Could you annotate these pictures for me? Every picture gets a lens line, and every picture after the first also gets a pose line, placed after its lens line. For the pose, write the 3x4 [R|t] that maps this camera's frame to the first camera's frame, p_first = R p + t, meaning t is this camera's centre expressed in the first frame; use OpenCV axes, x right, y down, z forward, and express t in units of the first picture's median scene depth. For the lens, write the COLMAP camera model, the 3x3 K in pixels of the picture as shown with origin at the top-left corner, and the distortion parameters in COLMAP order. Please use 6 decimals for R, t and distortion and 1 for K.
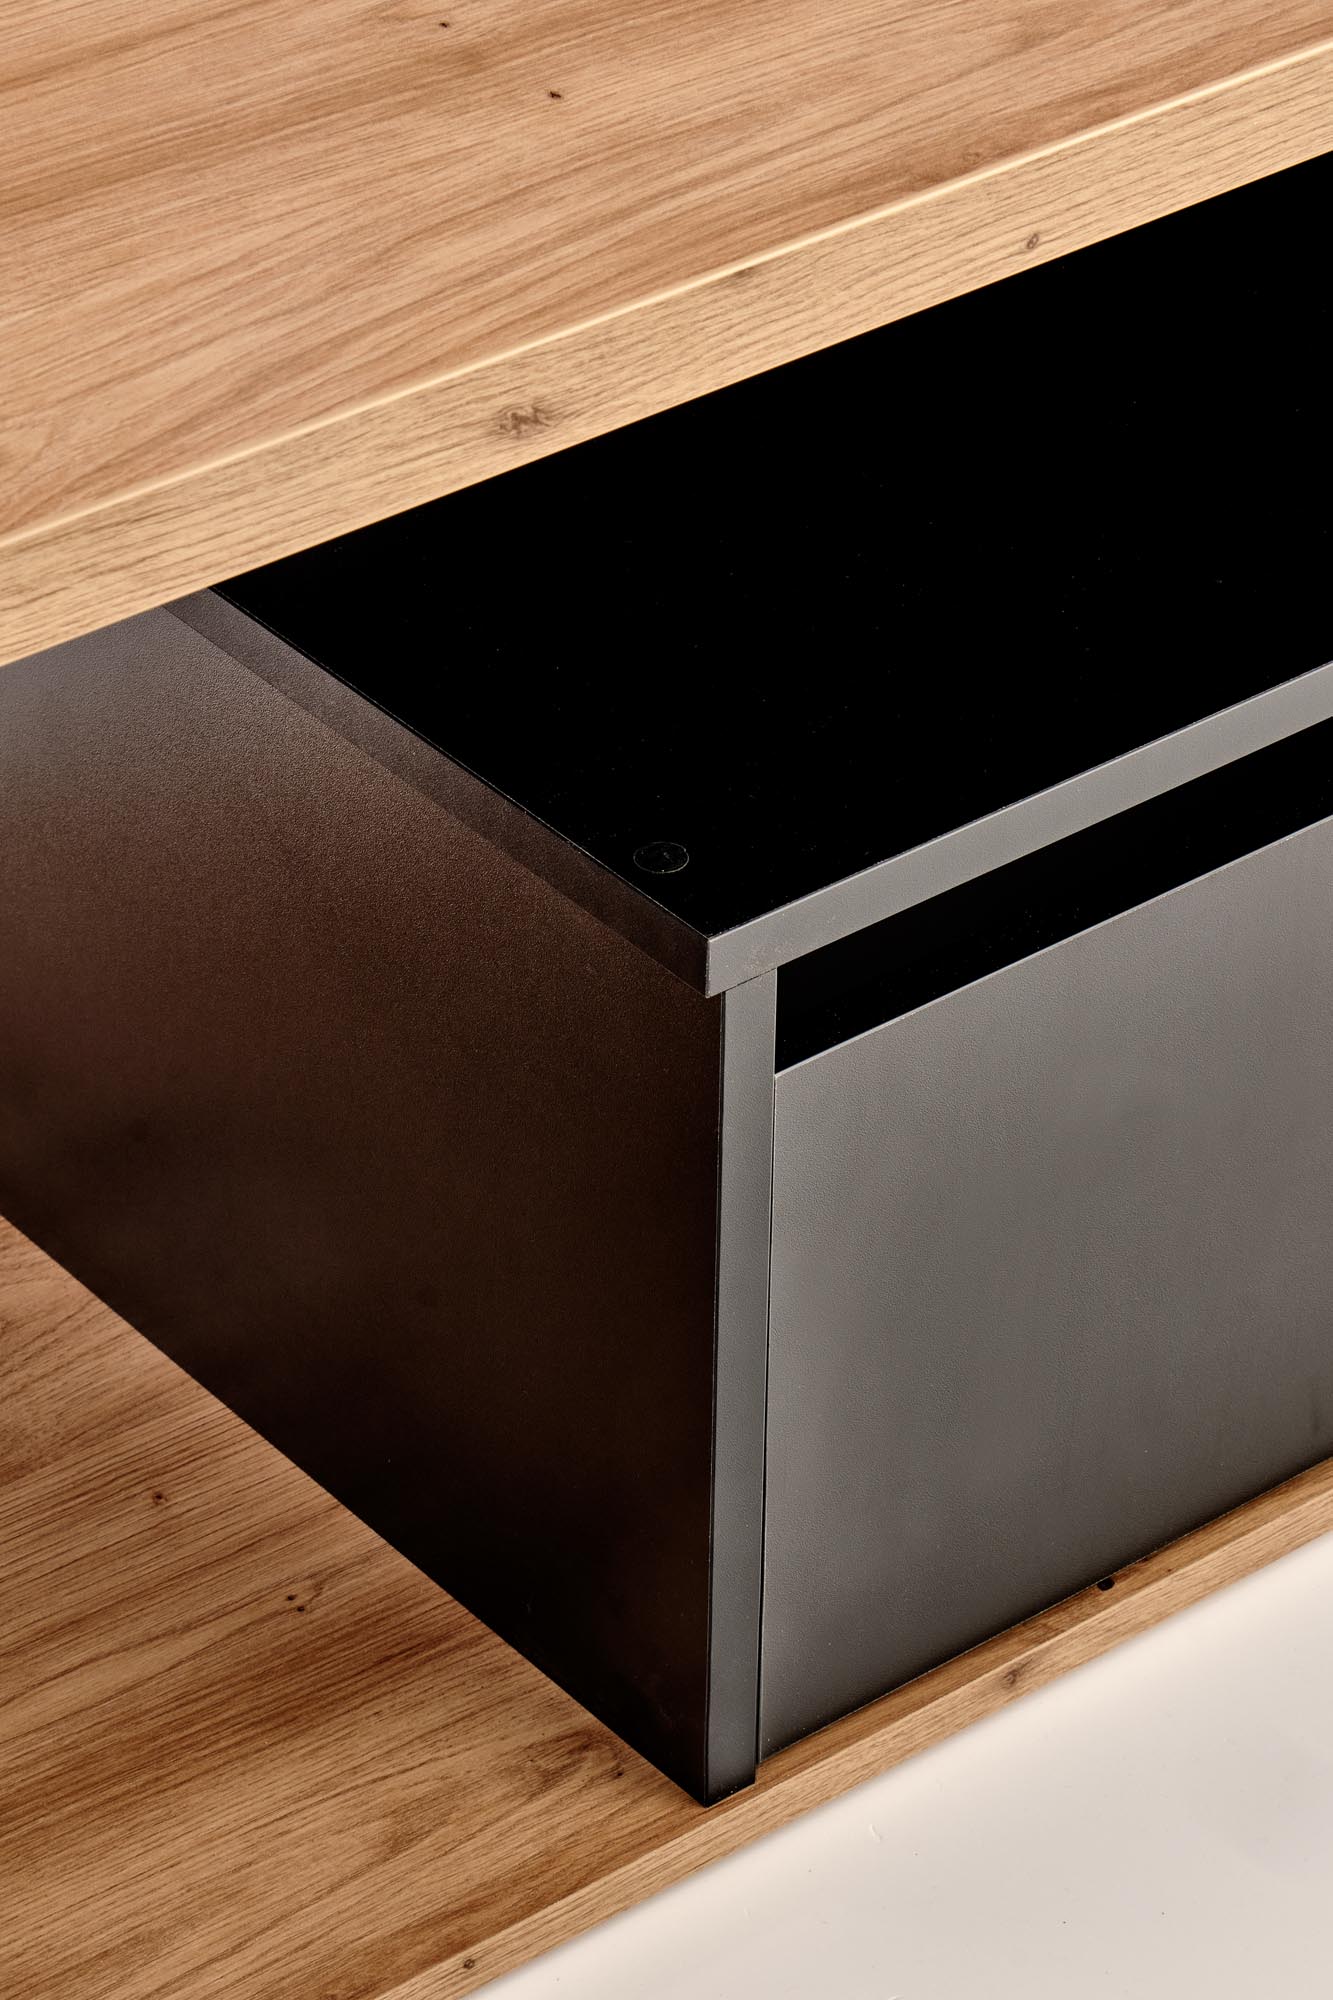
lens RADIAL K [[6610.0, 0, 664.7], [0, 6610.0, 1004.4], [0, 0, 1]] dist [-0.160382, 0.000000]
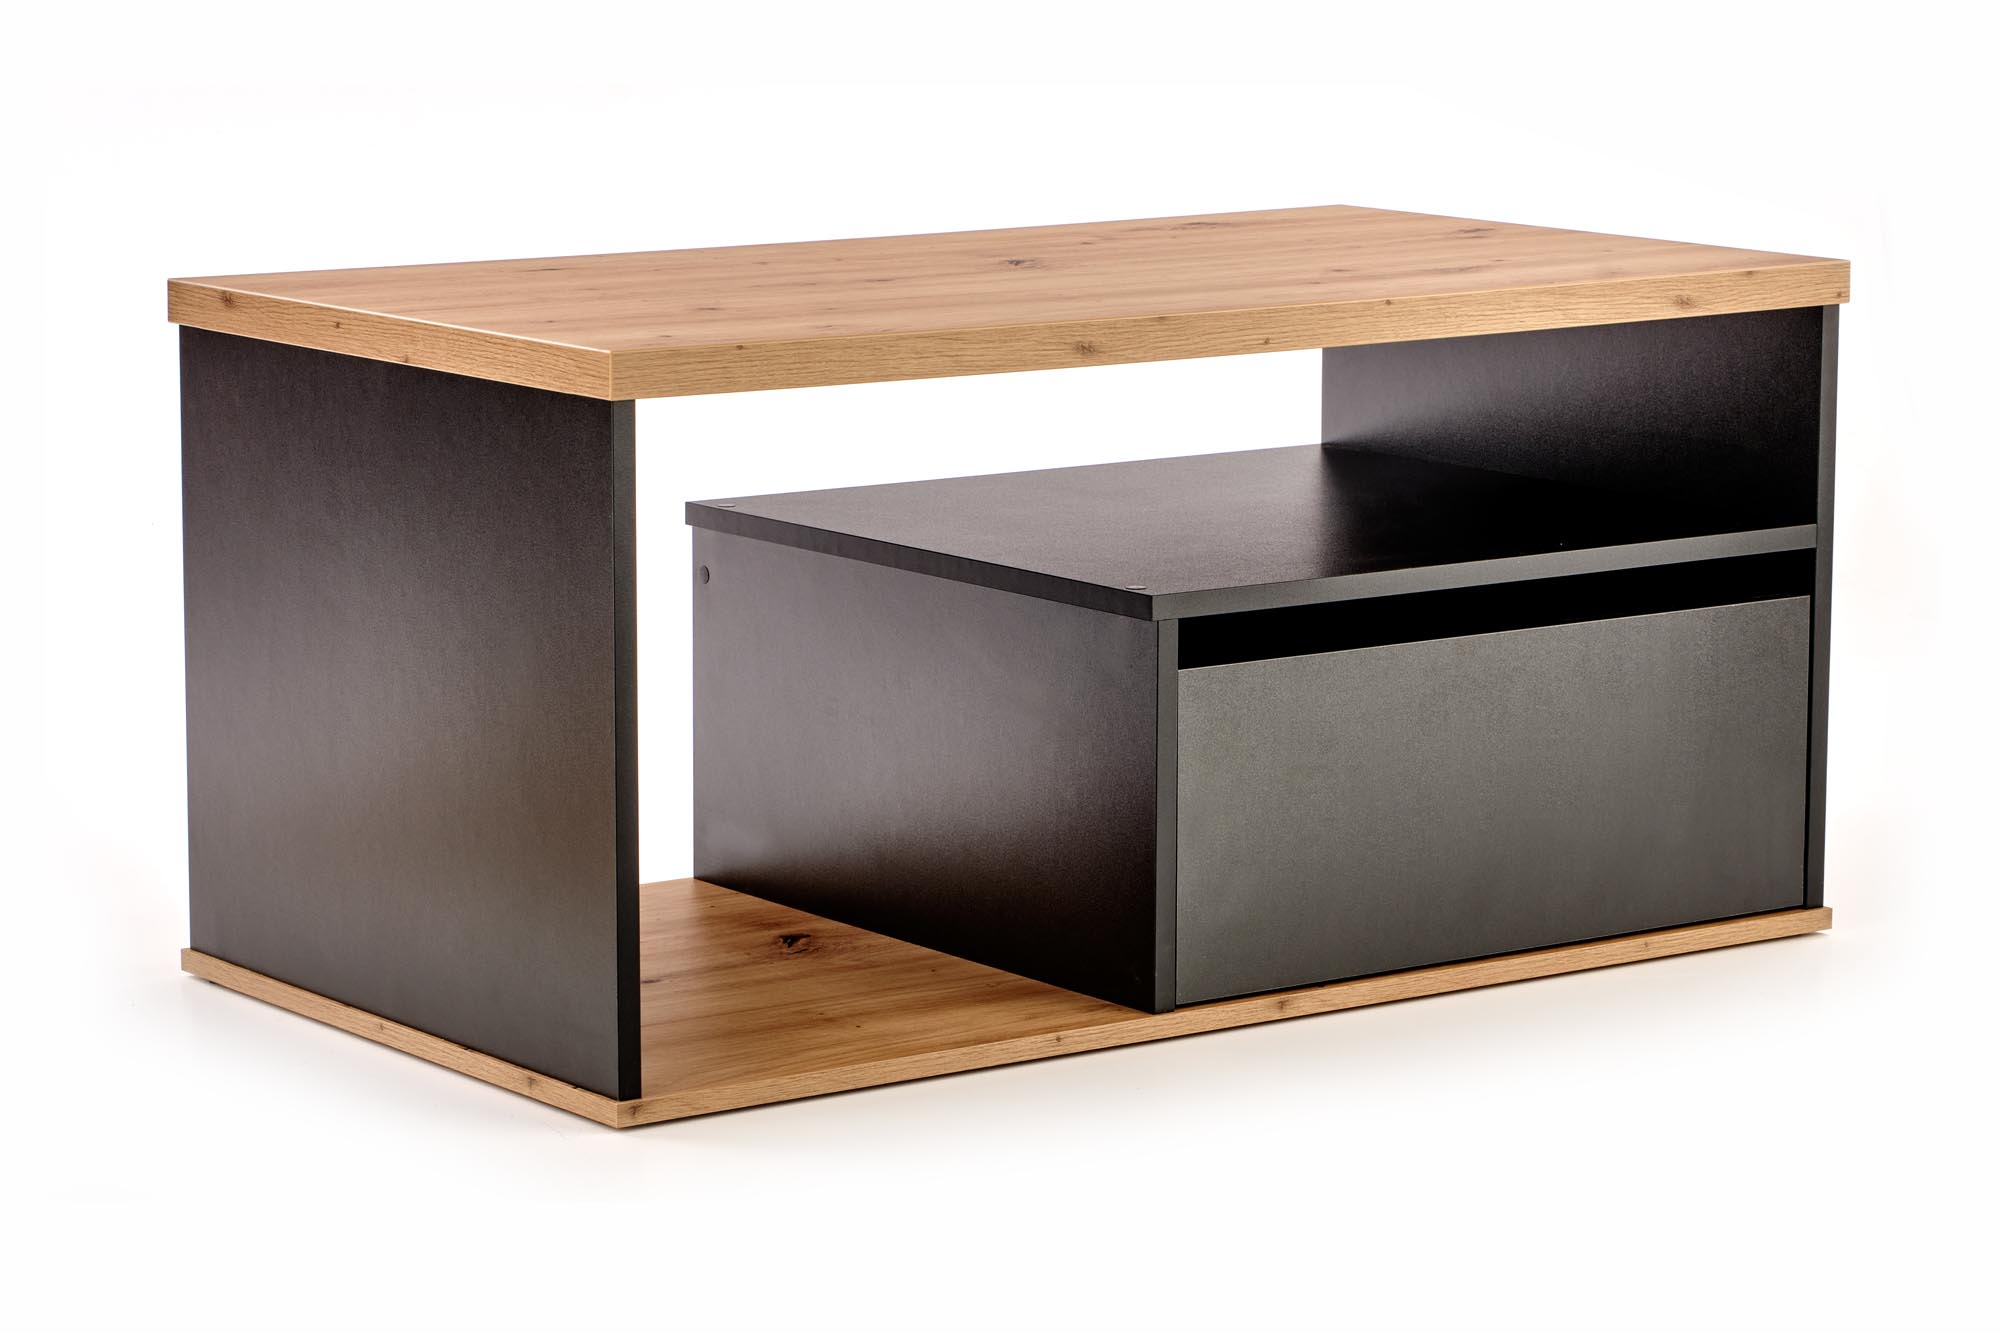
lens RADIAL K [[6074.1, 0, 1000.5], [0, 6074.1, 667.6], [0, 0, 1]] dist [-0.110078, 0.000000]
pose [[0.999053, -0.000002, -0.043516, 0.054972], [-0.018742, 0.902480, -0.430324, 1.134083], [0.039273, 0.430732, 0.901625, -1.293557]]
